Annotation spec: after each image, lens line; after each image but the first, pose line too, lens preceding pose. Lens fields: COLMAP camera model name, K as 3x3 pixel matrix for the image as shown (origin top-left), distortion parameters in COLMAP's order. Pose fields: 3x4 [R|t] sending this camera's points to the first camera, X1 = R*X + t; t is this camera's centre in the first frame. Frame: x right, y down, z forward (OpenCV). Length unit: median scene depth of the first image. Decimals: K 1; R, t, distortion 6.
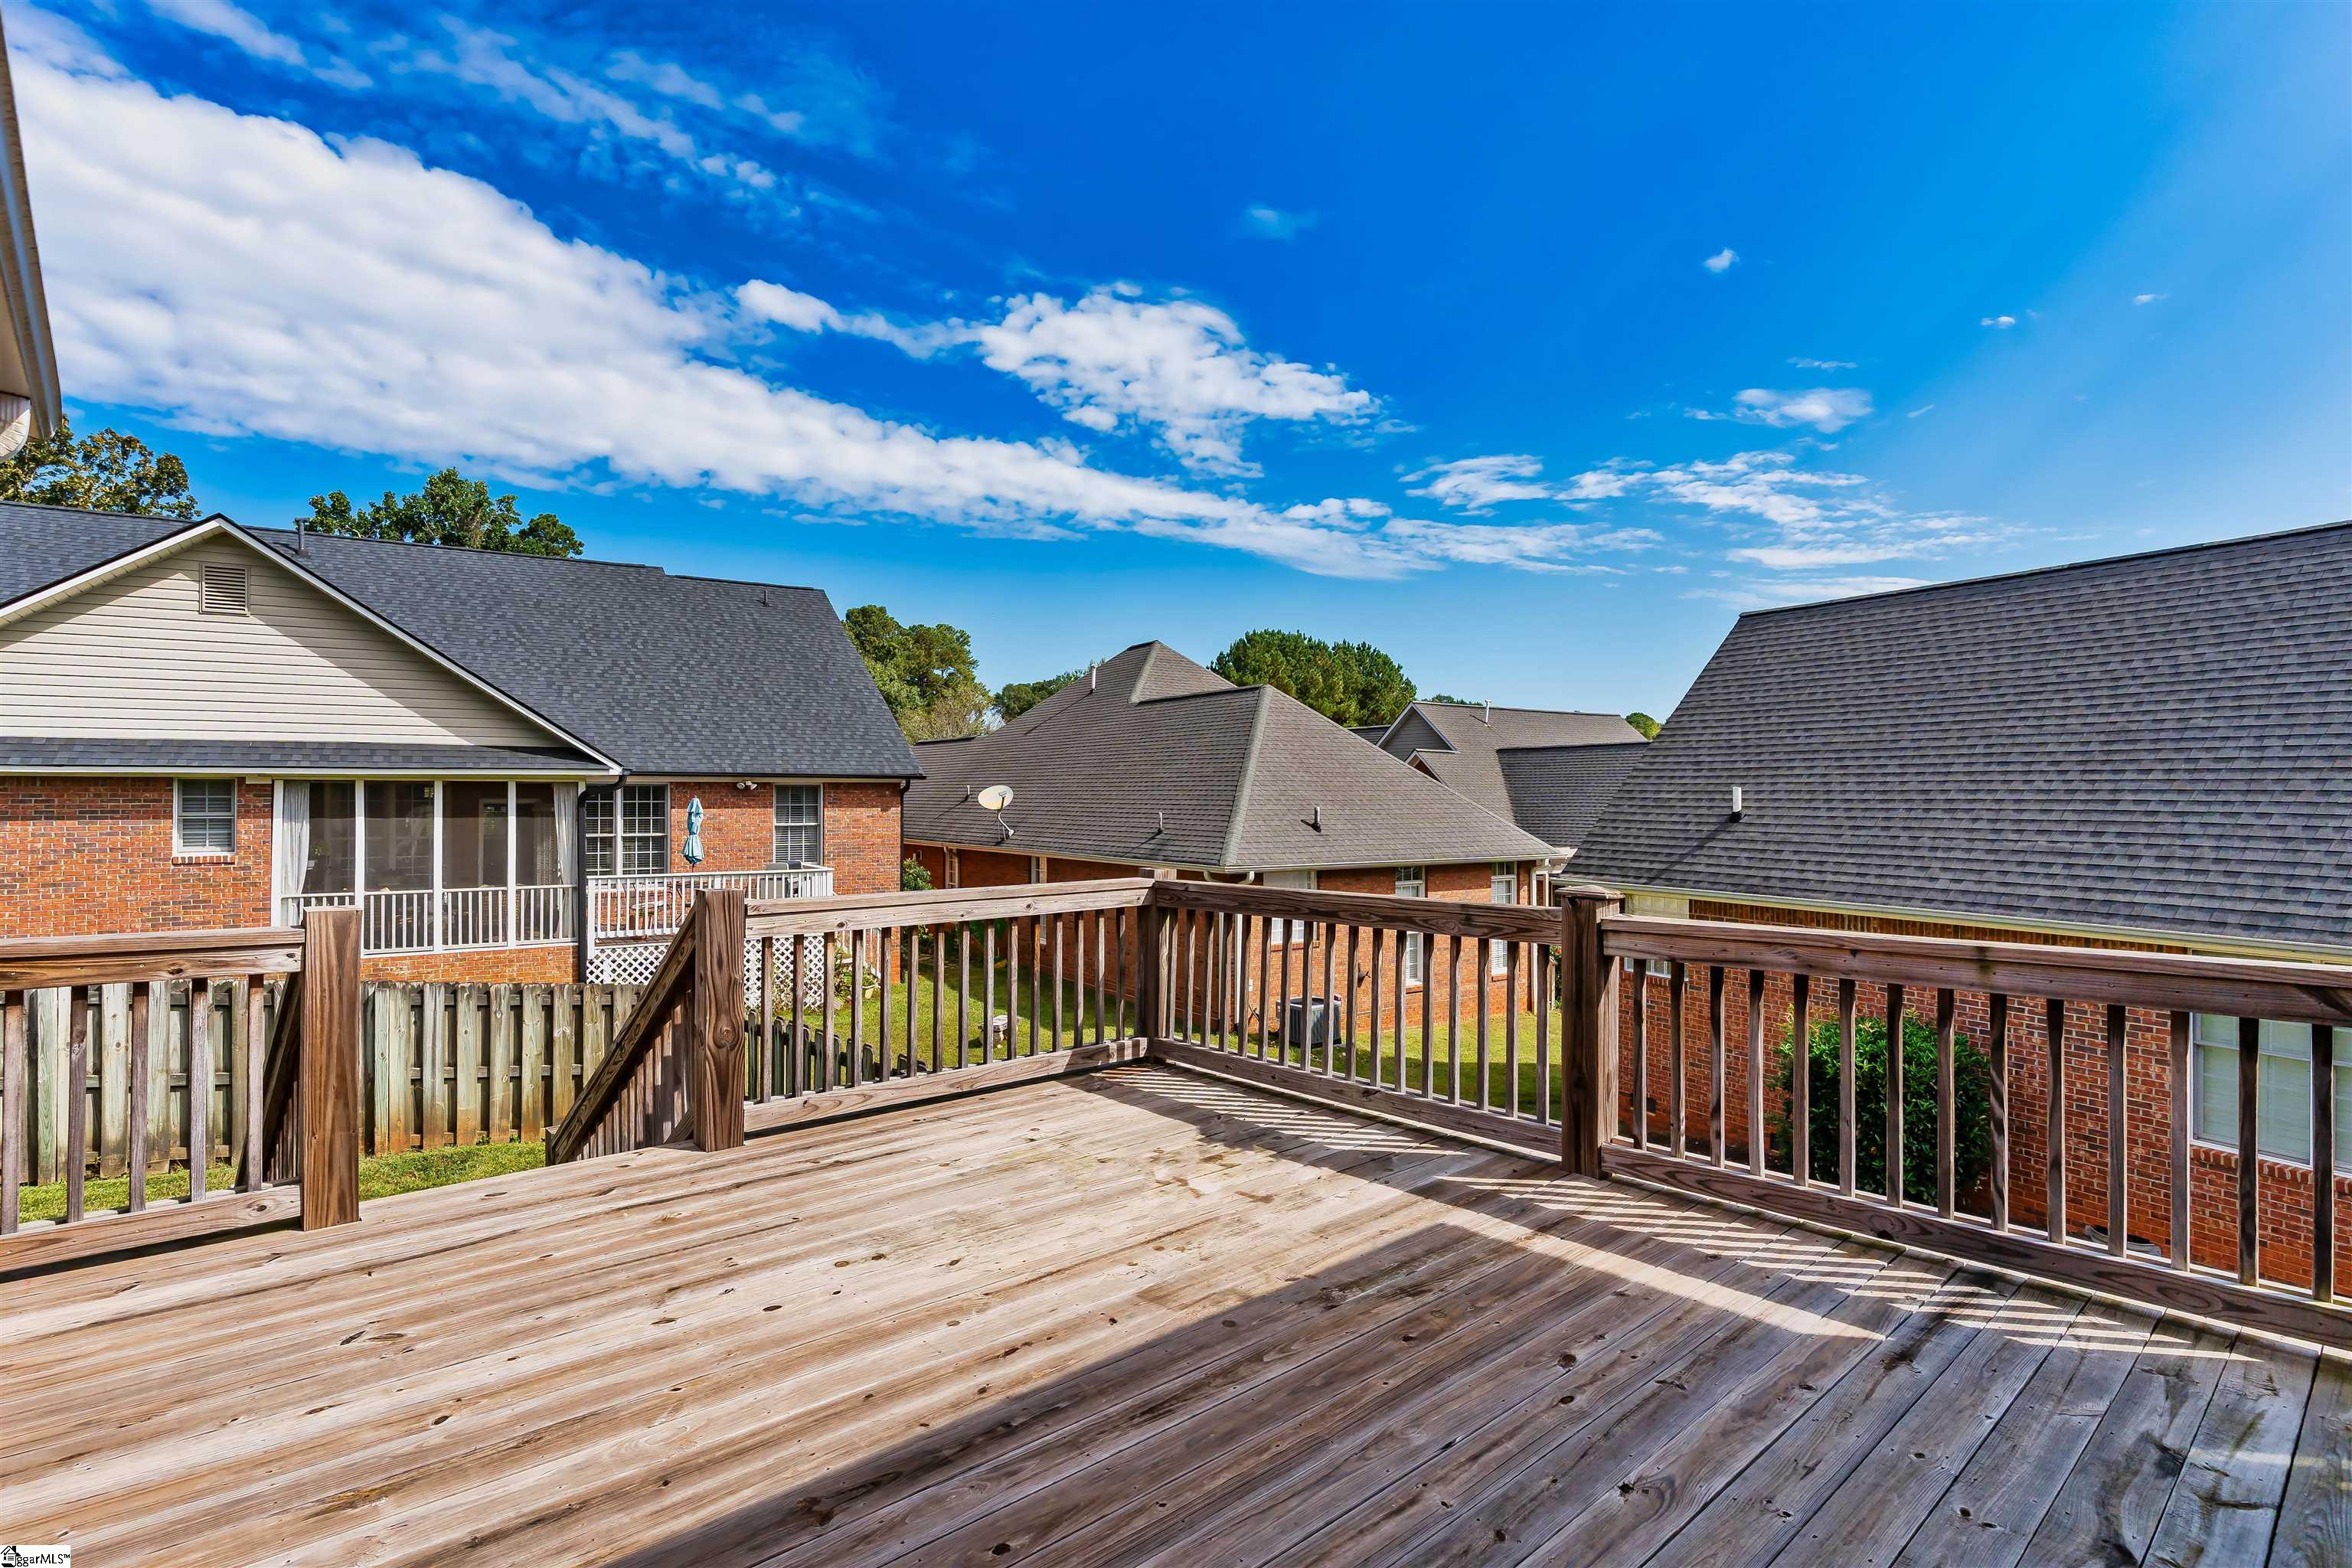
lens RADIAL K [[1157.9, 0, 1173.8], [0, 1157.9, 793.0], [0, 0, 1]] dist [-0.000186, -0.000410]
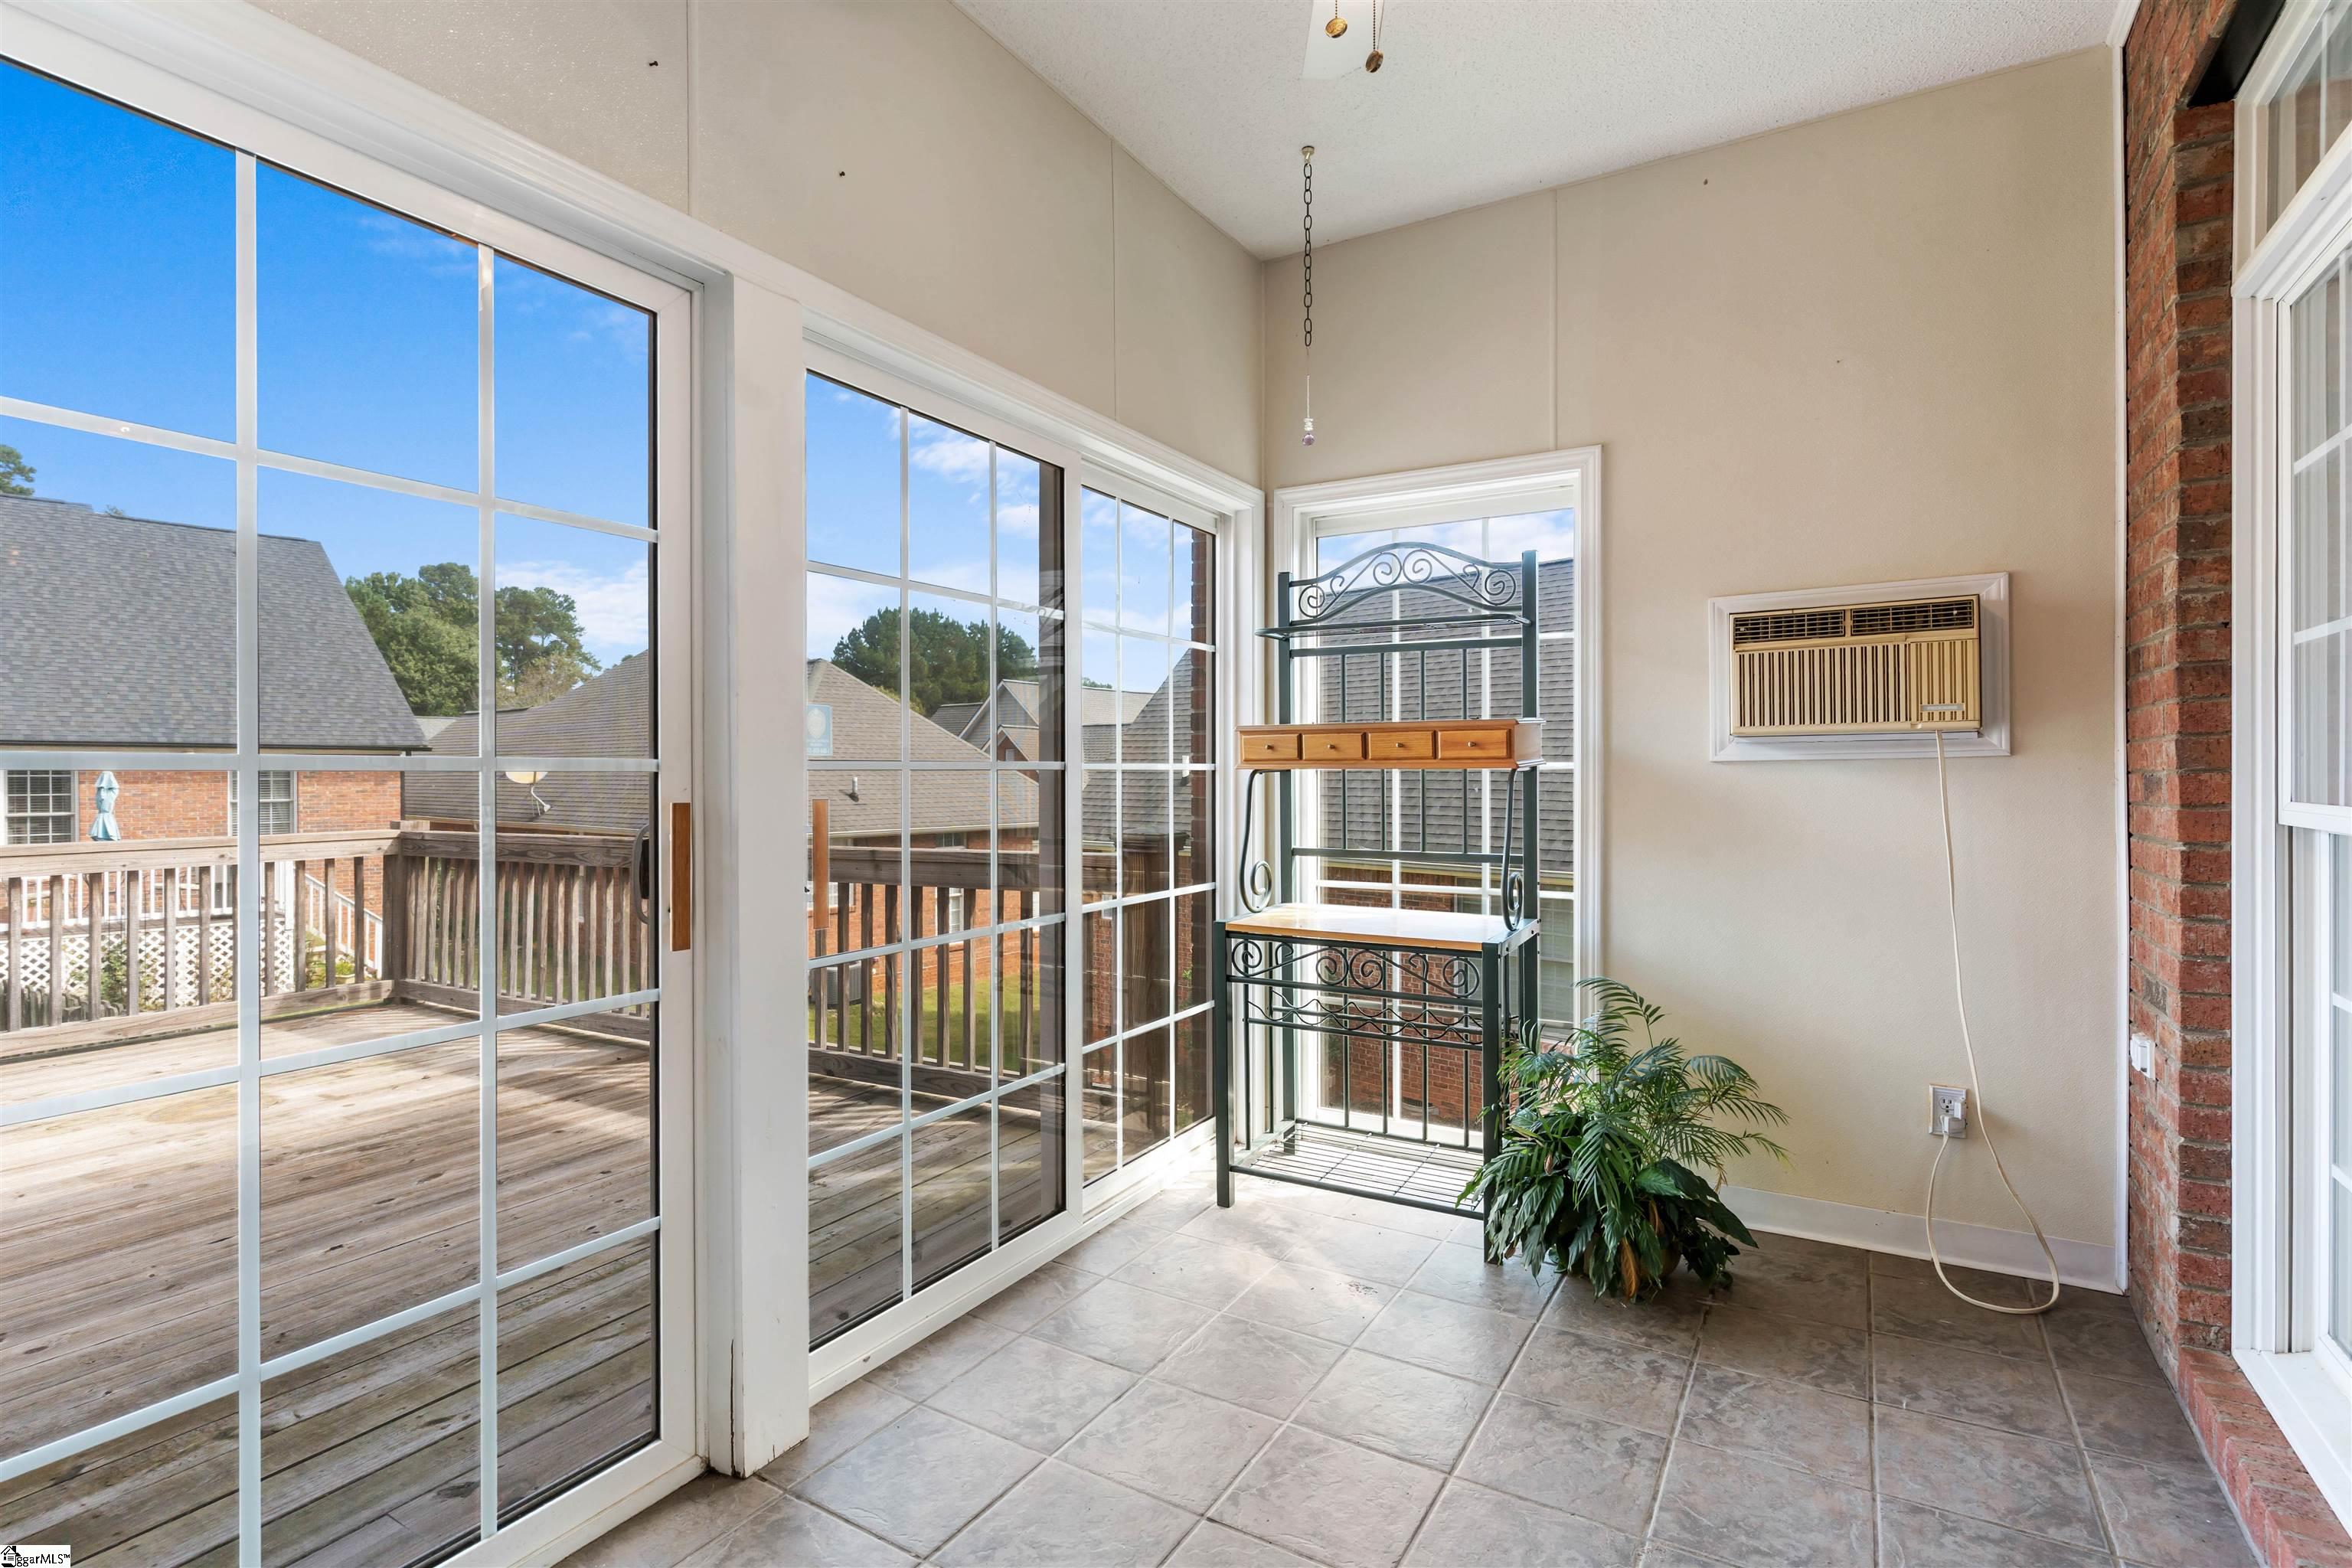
lens RADIAL K [[1126.8, 0, 1186.3], [0, 1126.8, 778.8], [0, 0, 1]] dist [0.001297, -0.000198]
pose [[0.952852, -0.006348, 0.303368, 0.099709], [0.004002, 0.999957, 0.008357, 0.006002], [-0.303408, -0.006749, 0.952837, -0.056271]]
